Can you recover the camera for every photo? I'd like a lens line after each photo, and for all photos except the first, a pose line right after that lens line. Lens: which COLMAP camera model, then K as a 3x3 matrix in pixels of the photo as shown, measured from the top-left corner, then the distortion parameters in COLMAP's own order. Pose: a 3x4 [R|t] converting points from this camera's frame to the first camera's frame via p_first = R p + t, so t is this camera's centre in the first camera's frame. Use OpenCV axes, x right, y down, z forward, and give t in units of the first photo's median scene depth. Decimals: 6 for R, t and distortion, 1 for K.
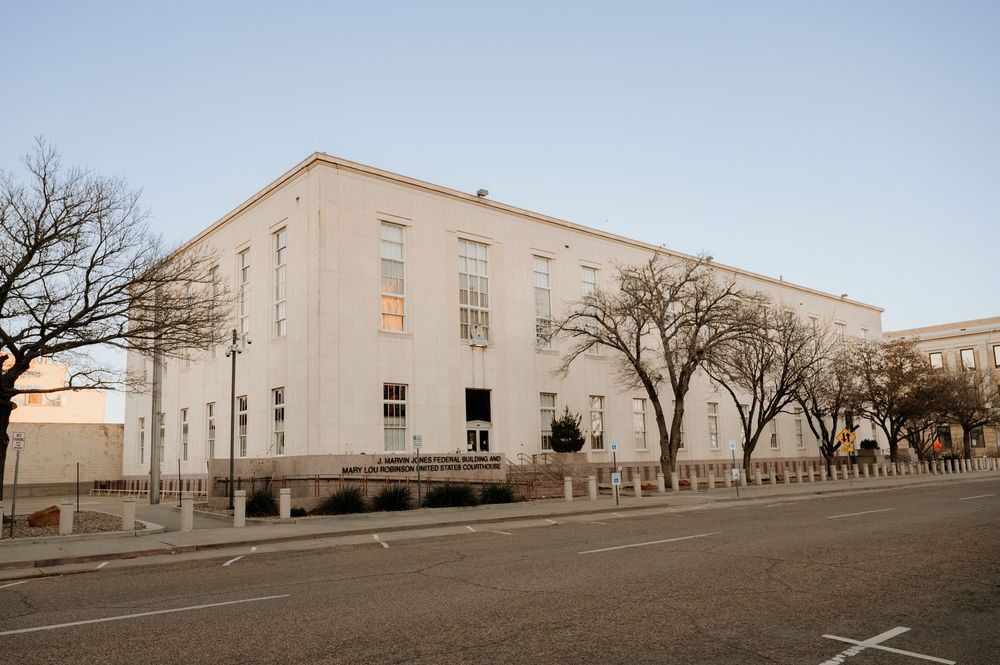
lens RADIAL K [[662.0, 0, 498.6], [0, 662.0, 391.9], [0, 0, 1]] dist [-0.001311, 0.000428]
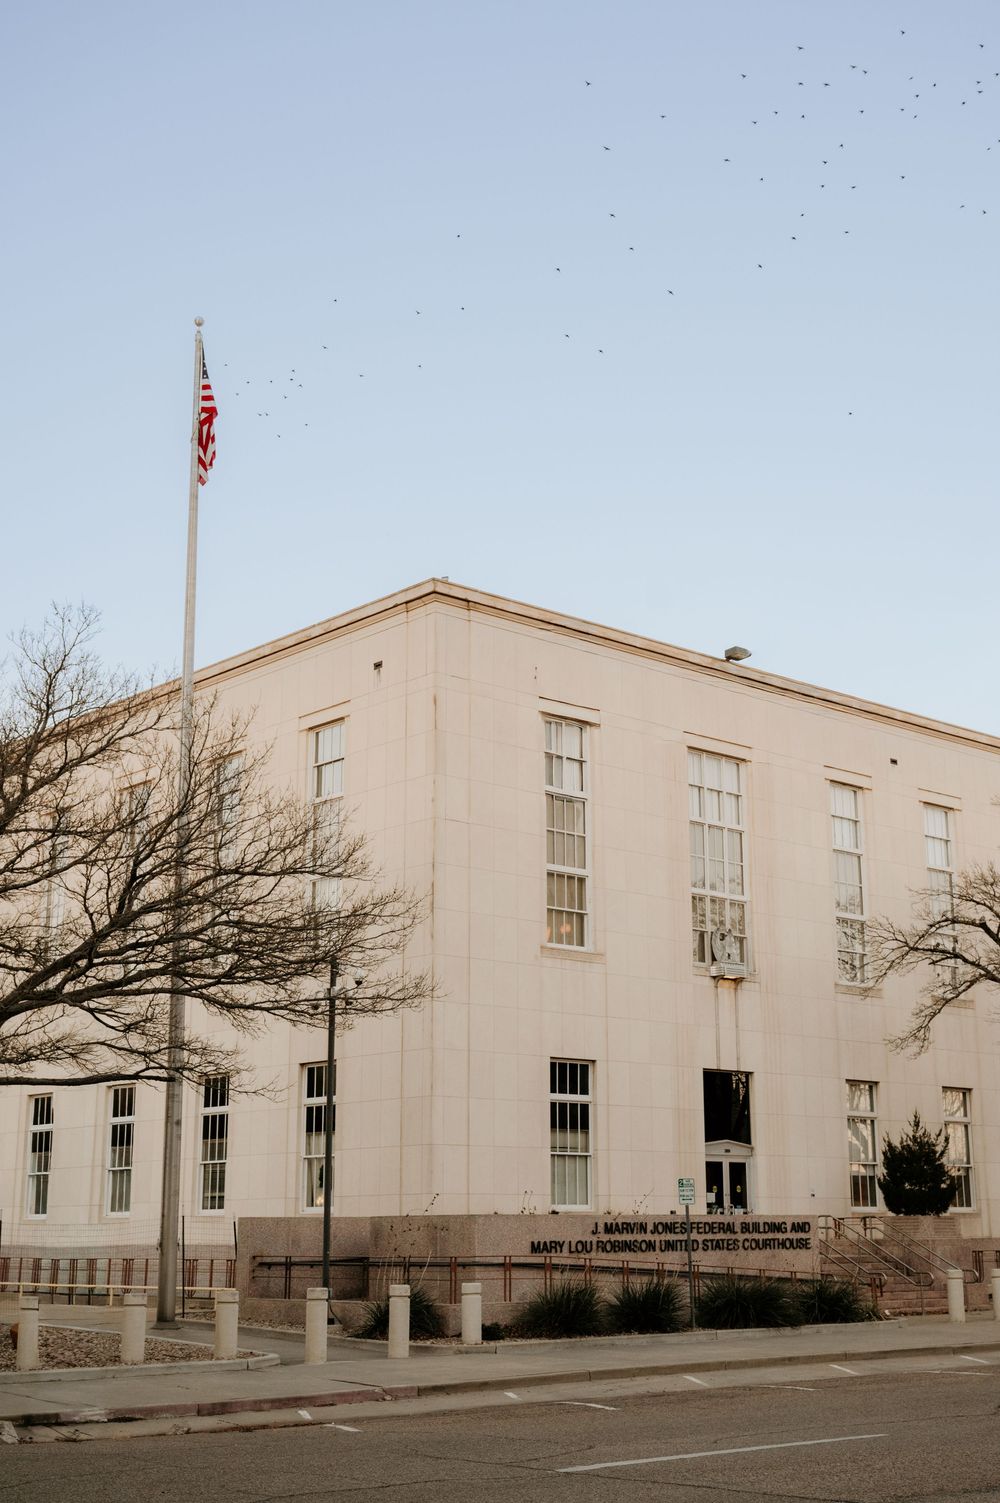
lens RADIAL K [[1921.4, 0, 500.0], [0, 1921.4, 751.5], [0, 0, 1]] dist [0.006379, -0.006113]
pose [[0.998057, 0.032766, 0.053000, -0.280276], [-0.025426, 0.990701, -0.133663, -0.044168], [-0.056887, 0.132056, 0.989609, -0.370443]]
